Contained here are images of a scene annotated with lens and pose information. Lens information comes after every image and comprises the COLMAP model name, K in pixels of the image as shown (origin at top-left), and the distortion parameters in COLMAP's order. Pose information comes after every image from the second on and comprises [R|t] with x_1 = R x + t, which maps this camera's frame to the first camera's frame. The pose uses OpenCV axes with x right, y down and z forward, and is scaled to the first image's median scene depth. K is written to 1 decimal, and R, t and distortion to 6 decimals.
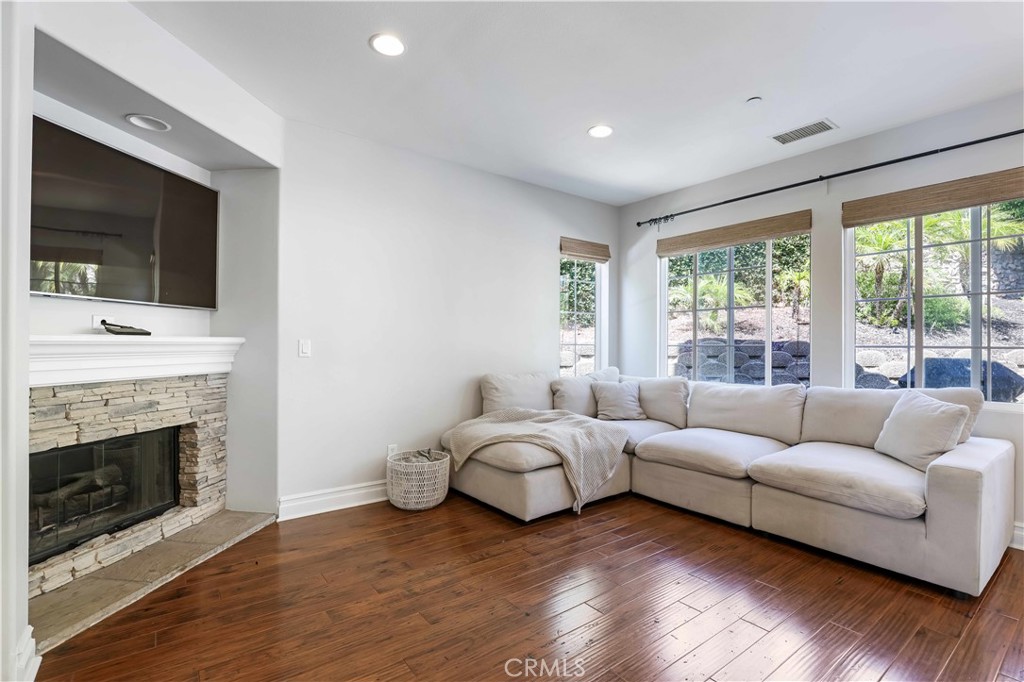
lens RADIAL K [[481.5, 0, 511.4], [0, 481.5, 344.1], [0, 0, 1]] dist [-0.024718, 0.000320]
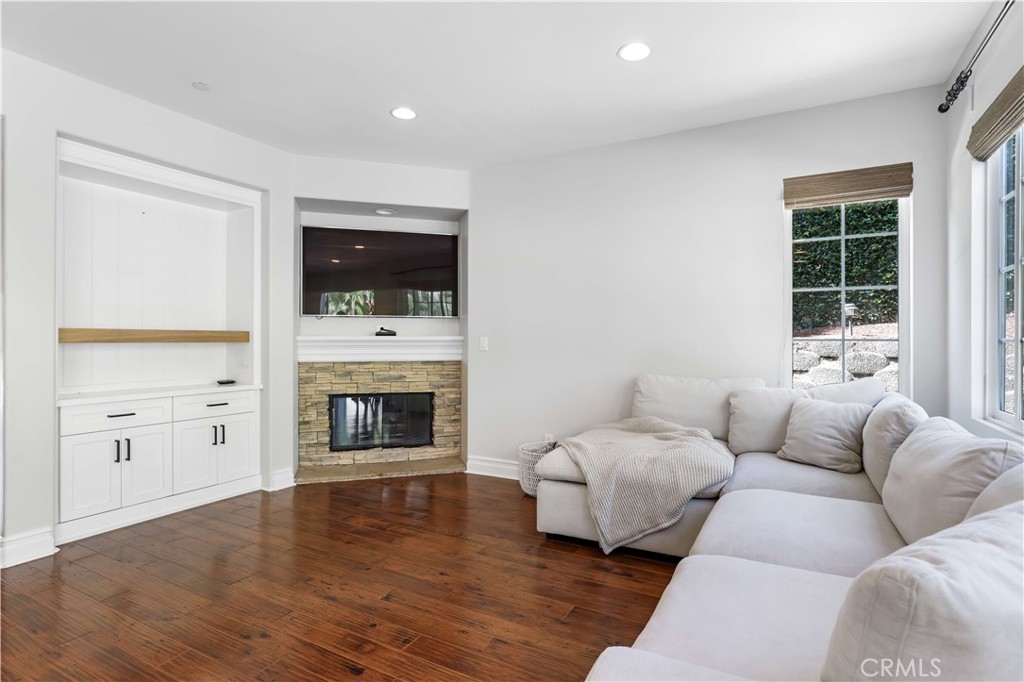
lens RADIAL K [[522.2, 0, 535.7], [0, 522.2, 334.8], [0, 0, 1]] dist [-0.013061, -0.000136]
pose [[0.410189, -0.013833, -0.911896, 0.974414], [0.003220, 0.999901, -0.013719, 0.004412], [0.911995, 0.002691, 0.410193, 0.596937]]
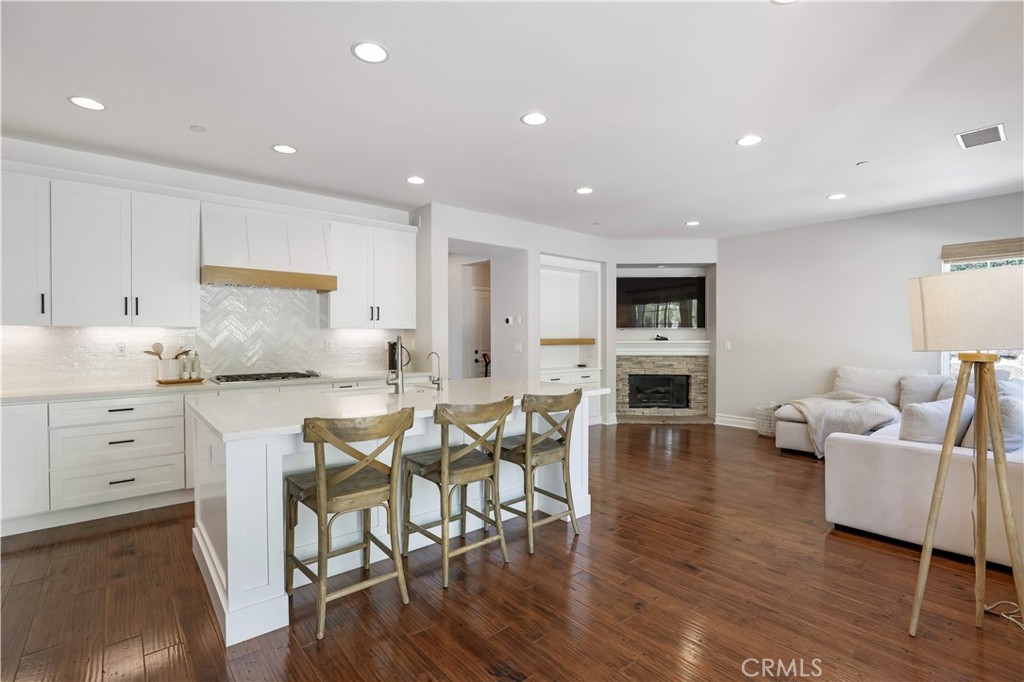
lens RADIAL K [[481.5, 0, 522.3], [0, 481.5, 339.6], [0, 0, 1]] dist [-0.024718, 0.000320]
pose [[0.049673, 0.002682, -0.998762, 1.744897], [0.002364, 0.999993, 0.002803, -0.027875], [0.998763, -0.002501, 0.049667, 0.001834]]
